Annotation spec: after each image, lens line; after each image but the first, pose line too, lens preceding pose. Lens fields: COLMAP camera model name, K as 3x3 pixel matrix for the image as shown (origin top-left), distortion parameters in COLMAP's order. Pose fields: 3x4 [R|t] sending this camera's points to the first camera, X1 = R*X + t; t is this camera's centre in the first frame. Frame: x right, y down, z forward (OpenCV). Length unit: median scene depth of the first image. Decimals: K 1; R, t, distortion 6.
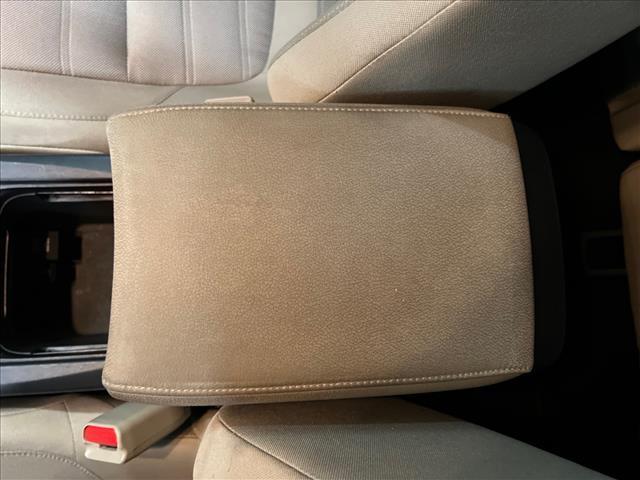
lens RADIAL K [[481.1, 0, 333.5], [0, 481.1, 240.0], [0, 0, 1]] dist [0.013702, 0.009514]
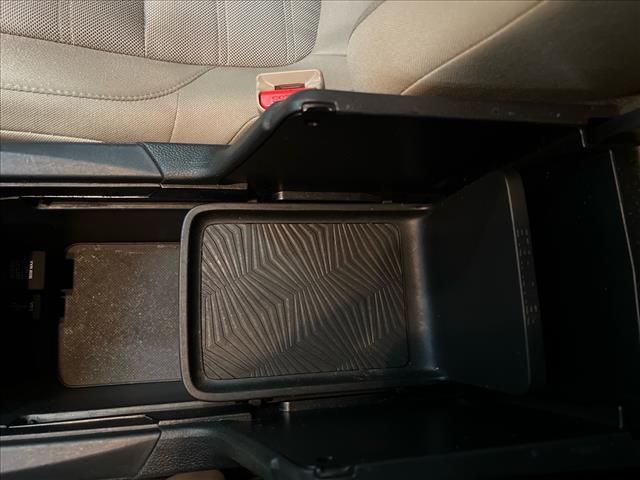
lens RADIAL K [[475.6, 0, 320.2], [0, 475.6, 251.8], [0, 0, 1]] dist [0.030611, -0.009448]
pose [[0.999523, 0.008901, 0.029564, -0.185628], [-0.007736, 0.999198, -0.039298, 0.010051], [-0.029890, 0.039051, 0.998790, 0.271831]]
